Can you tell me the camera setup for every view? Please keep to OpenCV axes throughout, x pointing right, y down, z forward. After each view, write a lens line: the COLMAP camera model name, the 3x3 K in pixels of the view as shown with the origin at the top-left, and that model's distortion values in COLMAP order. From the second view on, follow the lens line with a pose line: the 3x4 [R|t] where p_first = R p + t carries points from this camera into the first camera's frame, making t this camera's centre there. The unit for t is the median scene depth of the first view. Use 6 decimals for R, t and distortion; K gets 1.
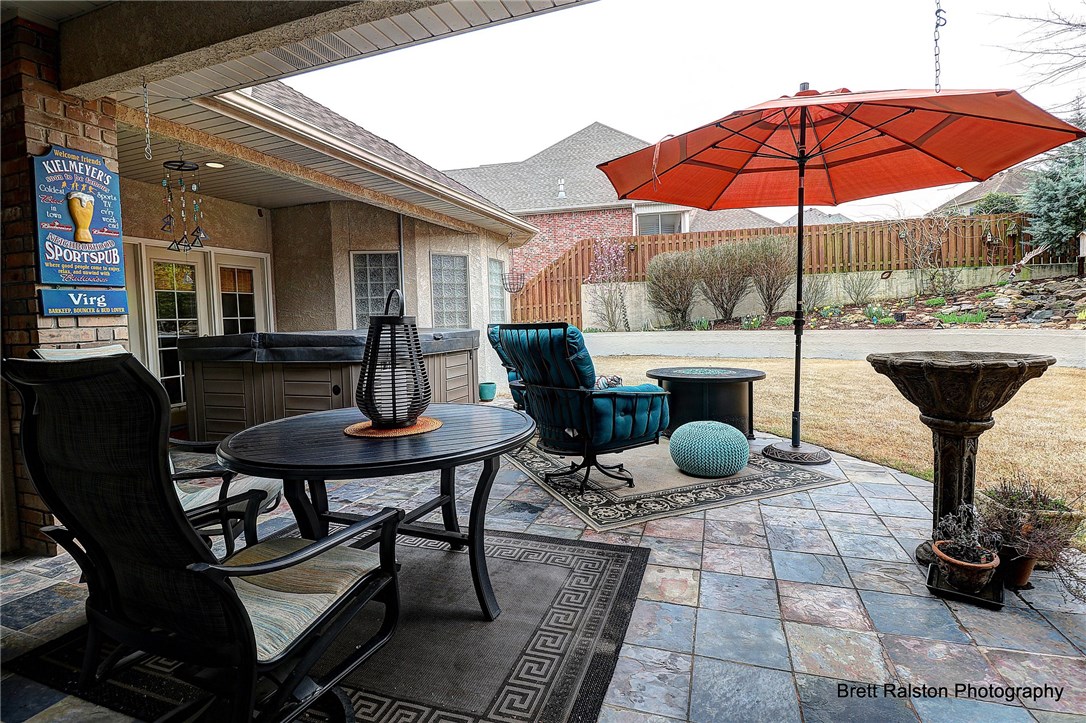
lens RADIAL K [[512.1, 0, 544.3], [0, 512.1, 337.5], [0, 0, 1]] dist [-0.025975, -0.000241]
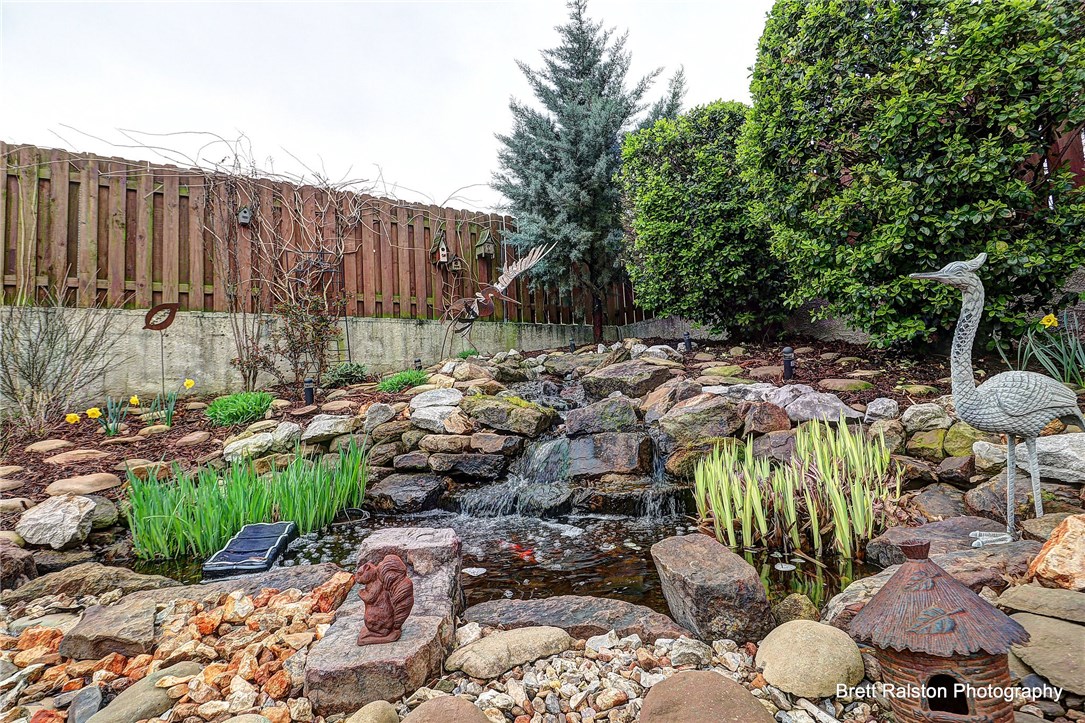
lens RADIAL K [[591.3, 0, 542.5], [0, 591.3, 361.5], [0, 0, 1]] dist [0.000158, 0.000027]
pose [[0.694747, 0.041333, 0.718065, 0.585534], [0.054960, 0.992378, -0.110298, -0.044923], [-0.717151, 0.116094, 0.687180, 0.598625]]
